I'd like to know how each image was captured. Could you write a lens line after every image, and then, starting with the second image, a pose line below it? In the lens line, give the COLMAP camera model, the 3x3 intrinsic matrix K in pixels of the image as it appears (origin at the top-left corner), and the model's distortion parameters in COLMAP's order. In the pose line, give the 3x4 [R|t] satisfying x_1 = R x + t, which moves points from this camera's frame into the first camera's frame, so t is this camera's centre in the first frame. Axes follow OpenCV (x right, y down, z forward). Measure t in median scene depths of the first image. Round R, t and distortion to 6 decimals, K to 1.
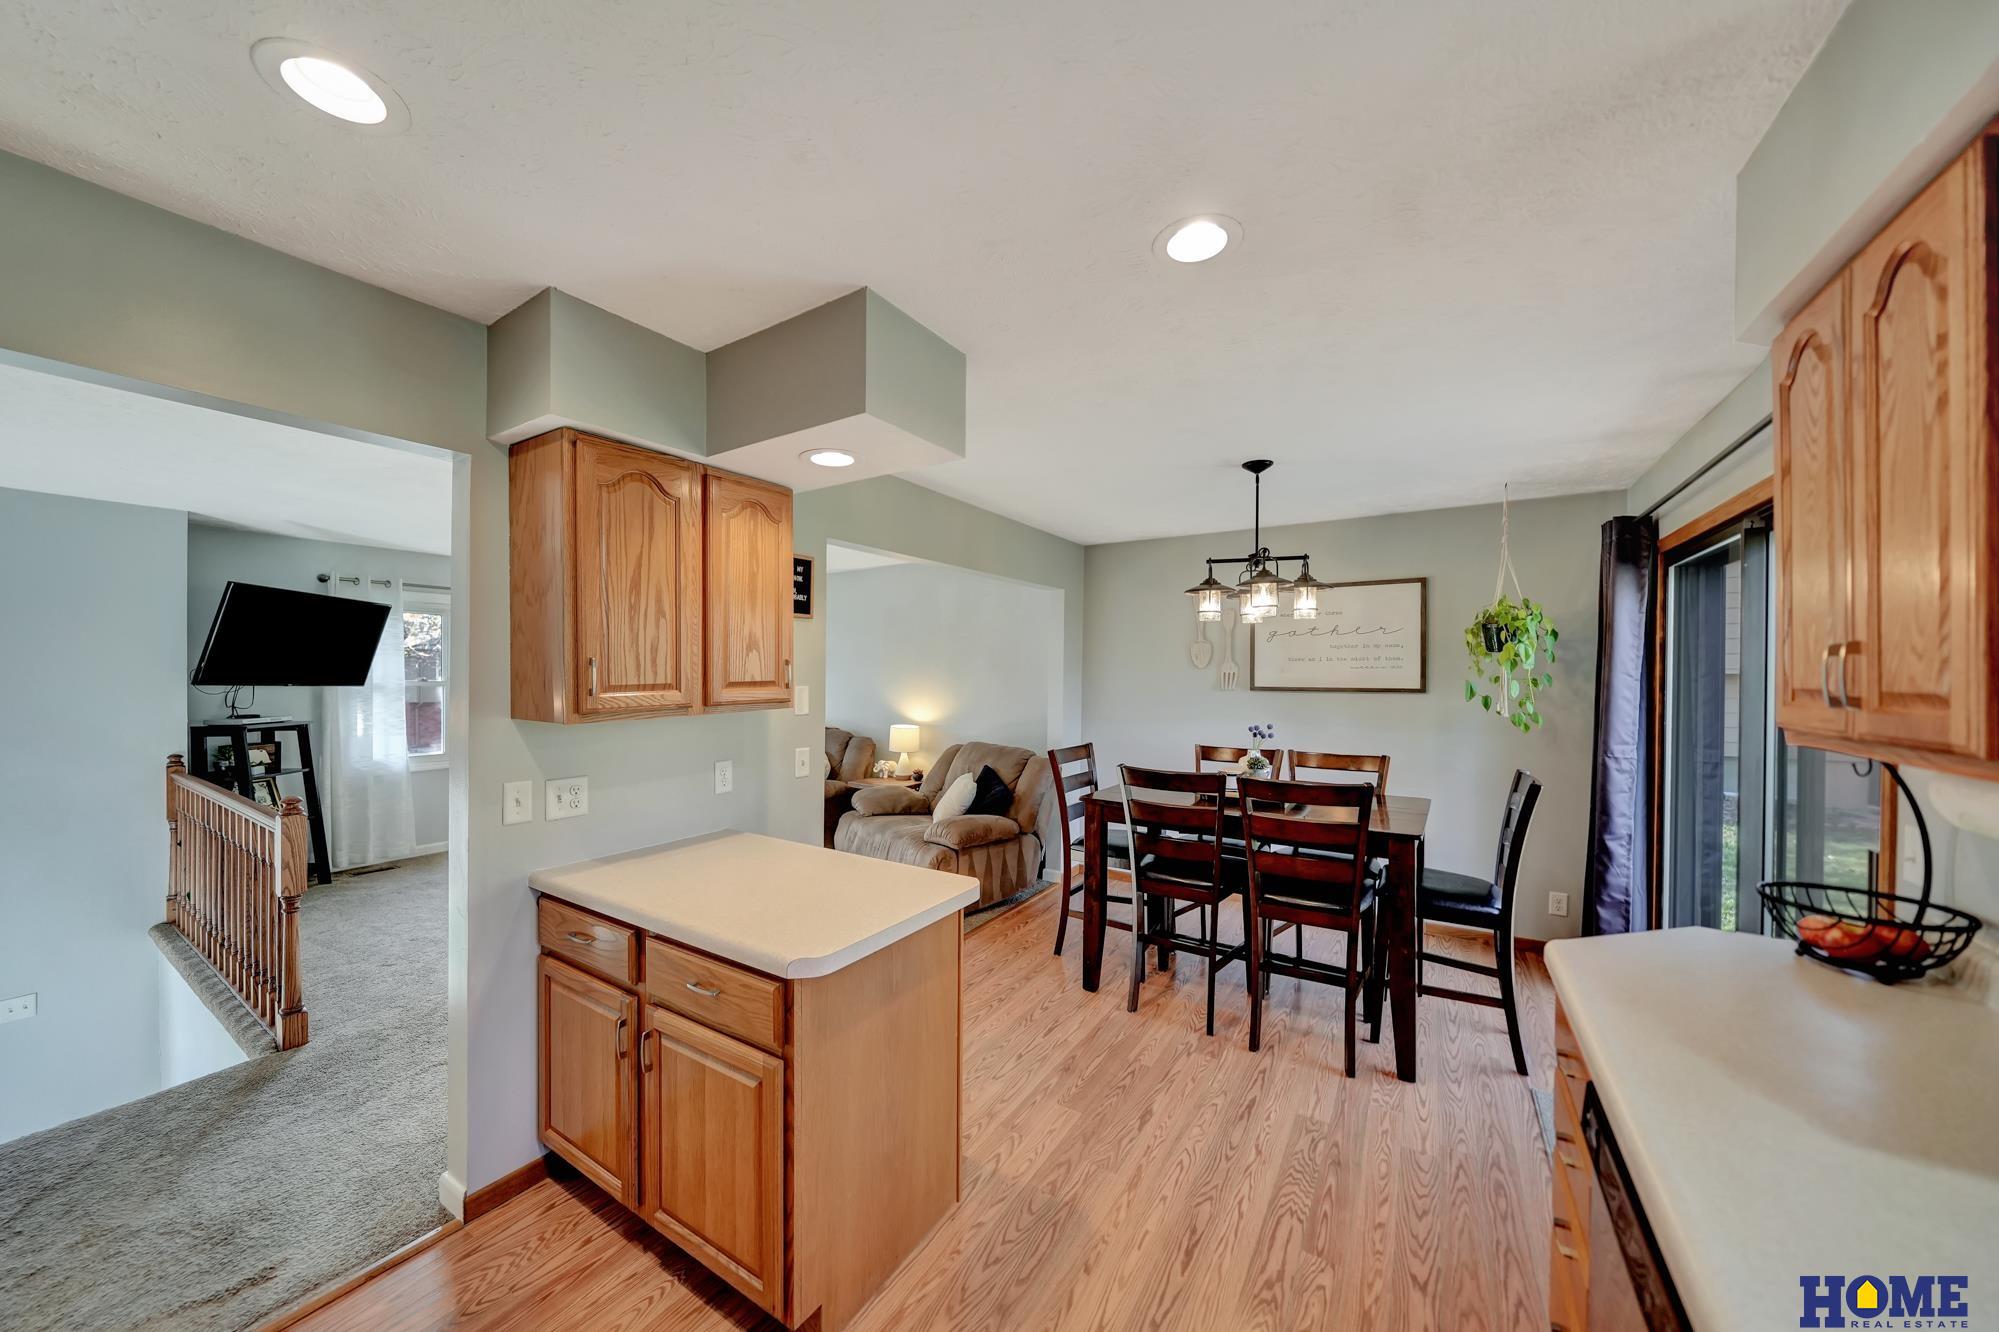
lens RADIAL K [[677.7, 0, 966.3], [0, 677.7, 675.4], [0, 0, 1]] dist [-0.002421, -0.000094]
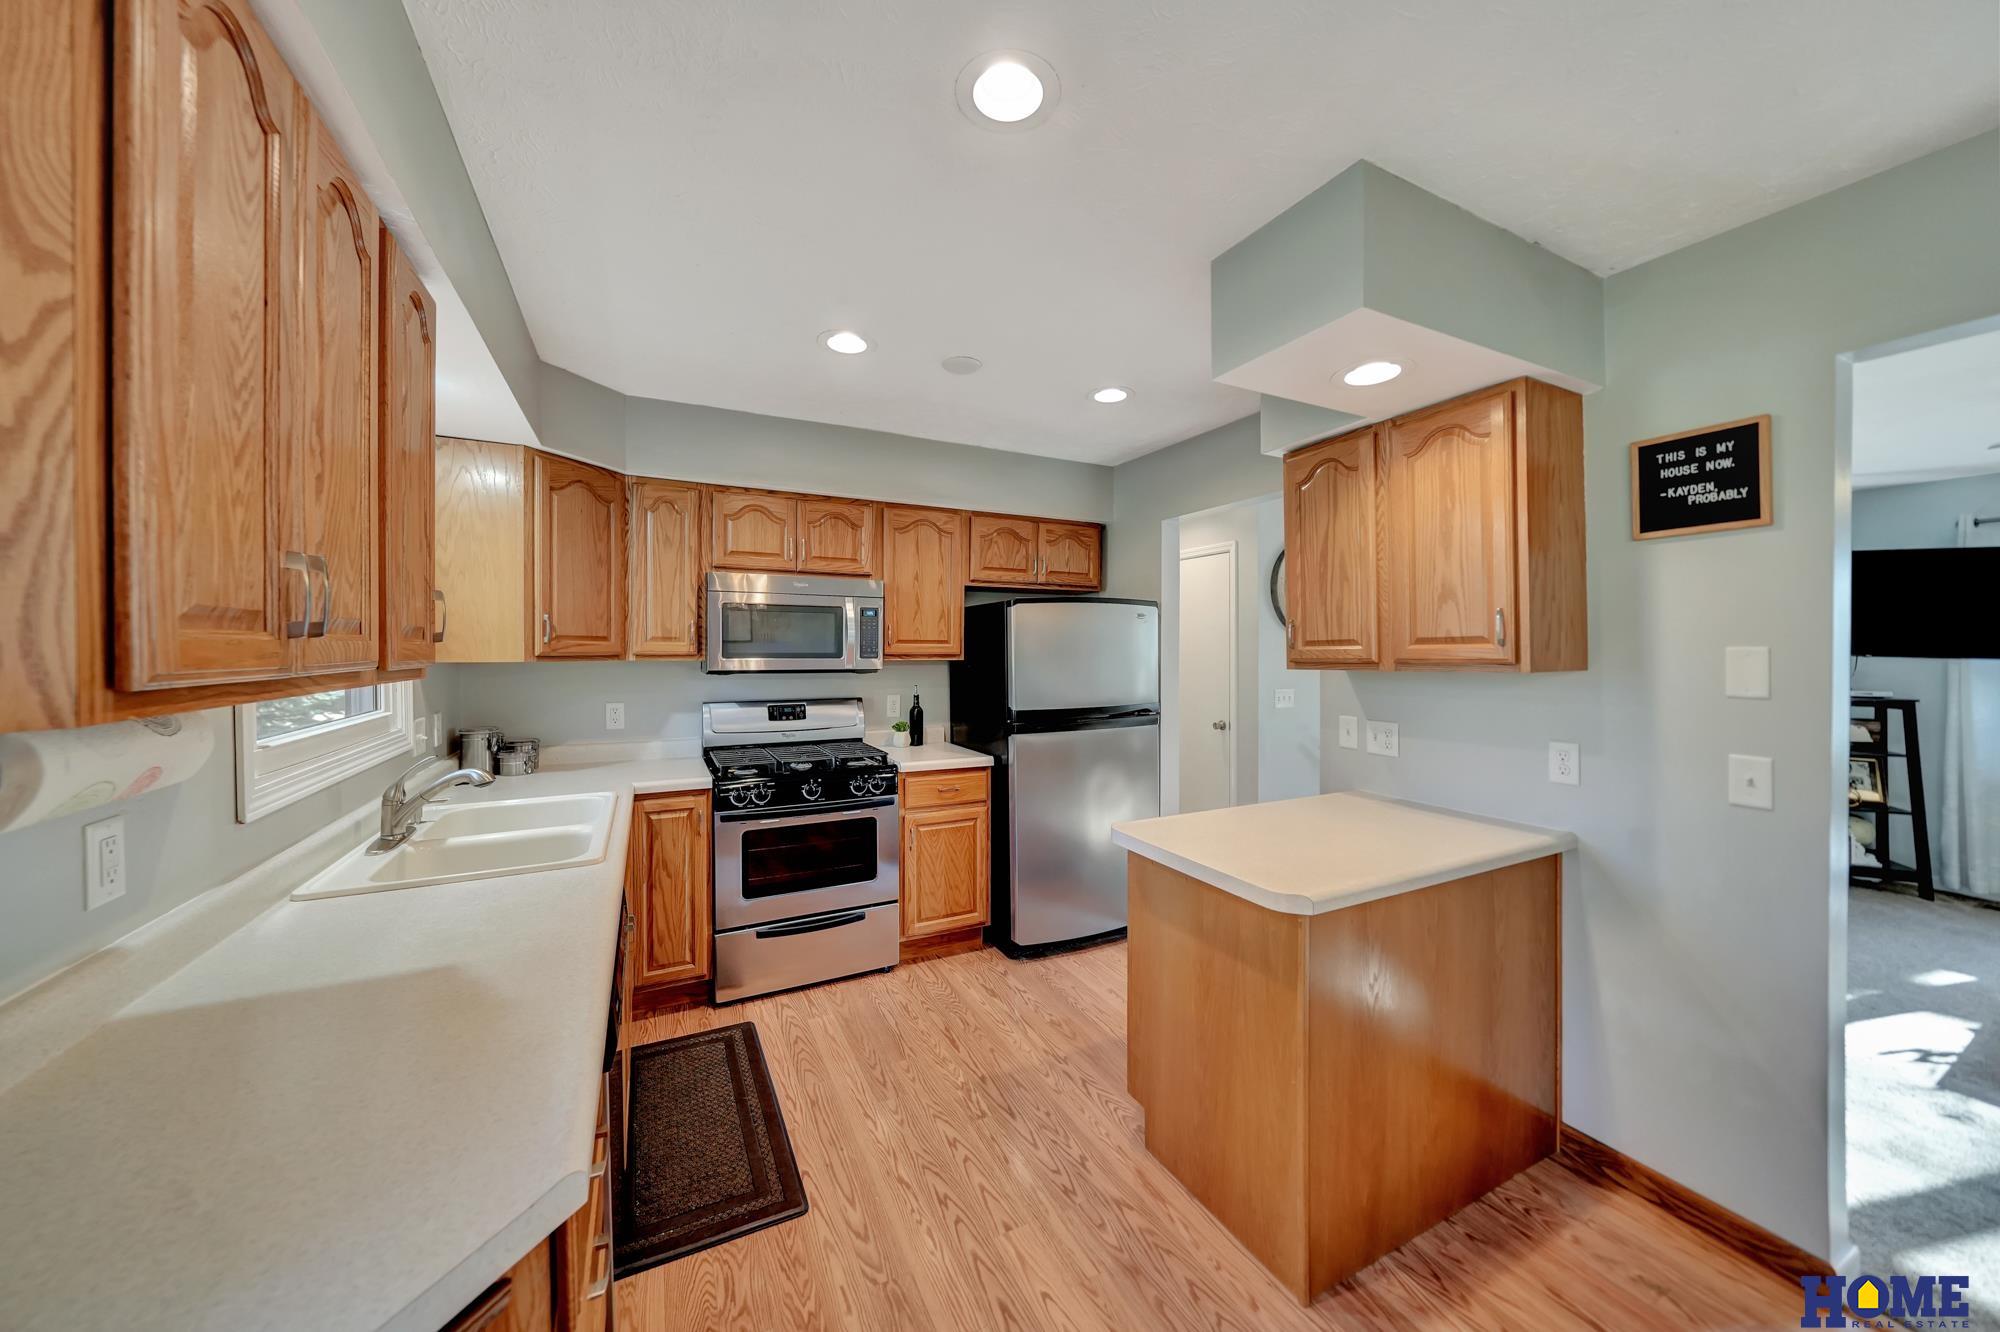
lens RADIAL K [[678.1, 0, 992.6], [0, 678.1, 651.7], [0, 0, 1]] dist [-0.002421, -0.000094]
pose [[-0.485286, 0.001990, -0.874353, 0.329764], [-0.007289, 0.999953, 0.006322, 0.012218], [0.874325, 0.009441, -0.485249, 0.421493]]
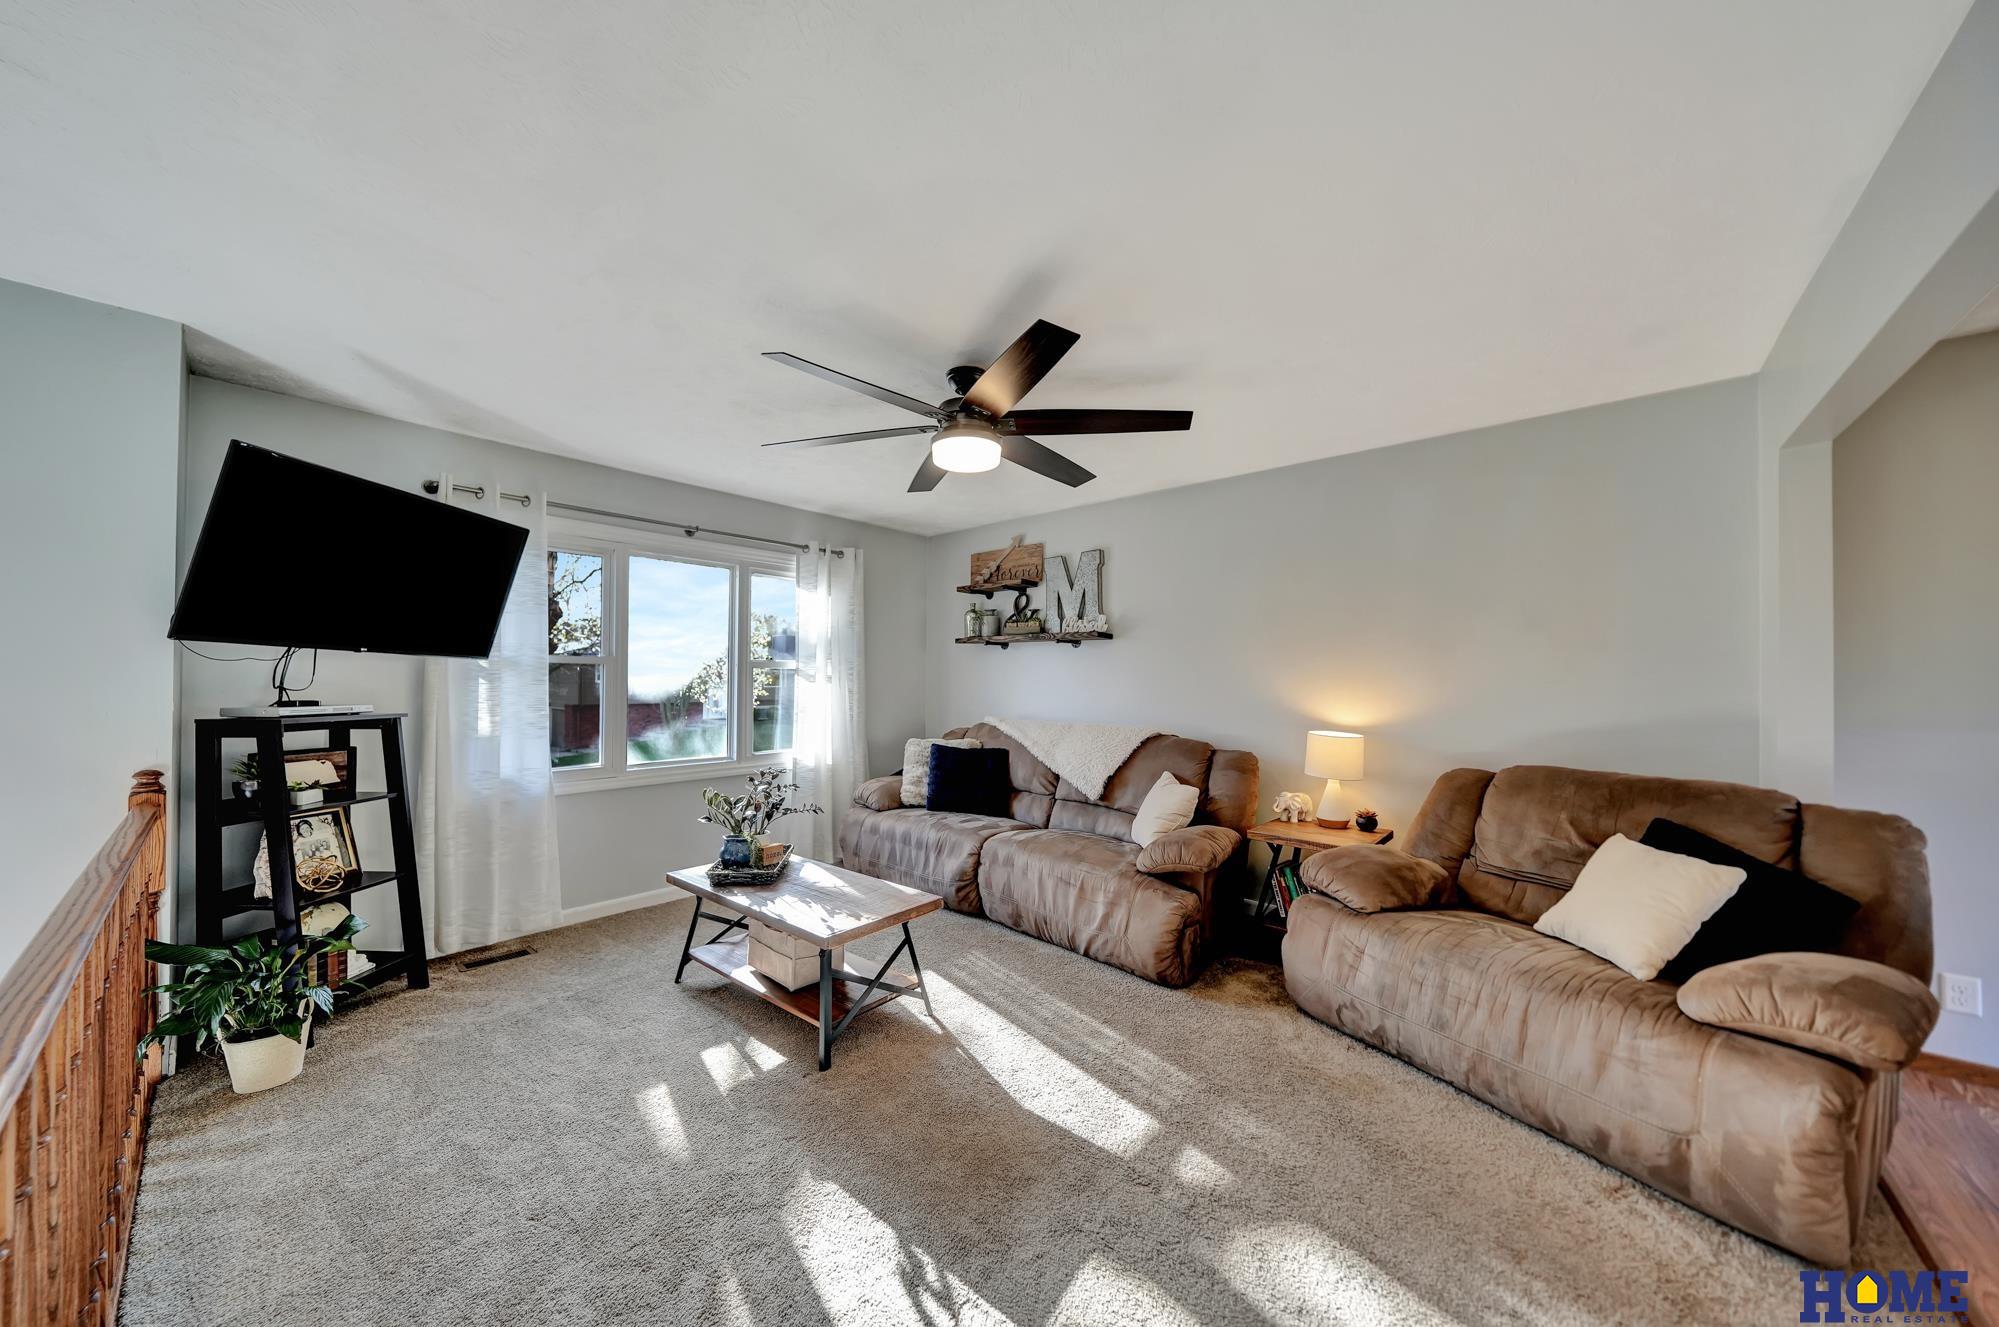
lens RADIAL K [[677.7, 0, 994.7], [0, 677.7, 669.7], [0, 0, 1]] dist [-0.002421, -0.000094]
pose [[0.992505, 0.001874, -0.122190, -0.388267], [-0.003663, 0.999889, -0.014417, 0.036970], [0.122150, 0.014757, 0.992402, 0.485515]]
